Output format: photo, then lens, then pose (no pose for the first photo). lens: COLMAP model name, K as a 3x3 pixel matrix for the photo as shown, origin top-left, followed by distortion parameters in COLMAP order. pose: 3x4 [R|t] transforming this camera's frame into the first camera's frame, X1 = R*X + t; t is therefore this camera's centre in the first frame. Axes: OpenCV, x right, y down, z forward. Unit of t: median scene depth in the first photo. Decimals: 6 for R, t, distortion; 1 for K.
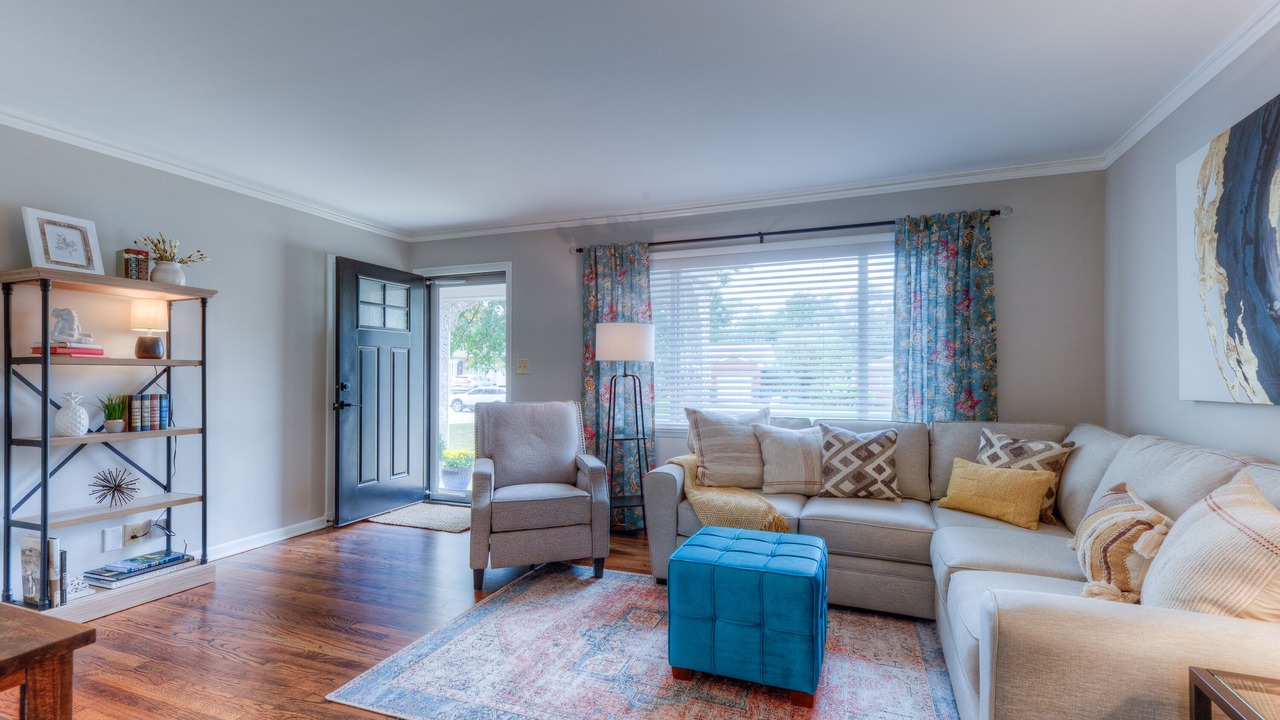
lens RADIAL K [[571.6, 0, 639.3], [0, 571.6, 362.4], [0, 0, 1]] dist [0.002701, -0.000966]
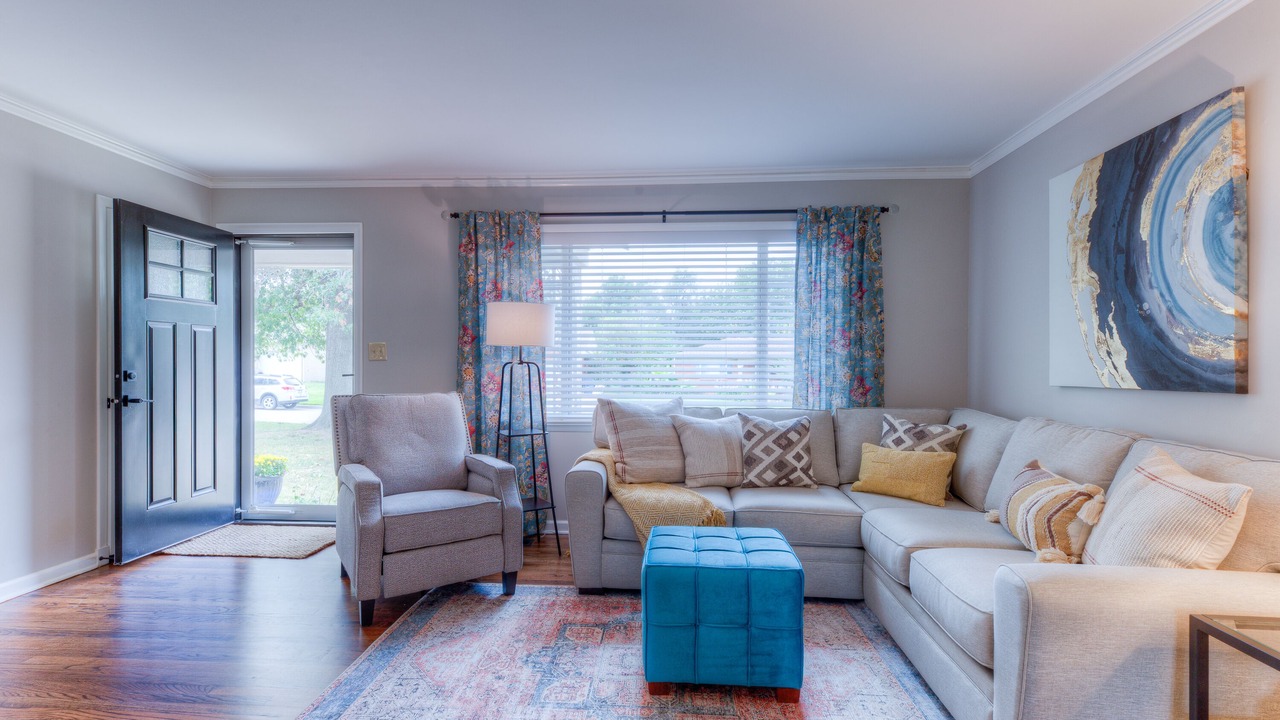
lens RADIAL K [[618.6, 0, 640.0], [0, 618.6, 360.0], [0, 0, 1]] dist [0.001699, -0.000271]
pose [[0.953820, 0.005442, 0.300330, -0.159870], [-0.010929, 0.999803, 0.016594, 0.001504], [-0.300180, -0.019110, 0.953691, 0.046624]]
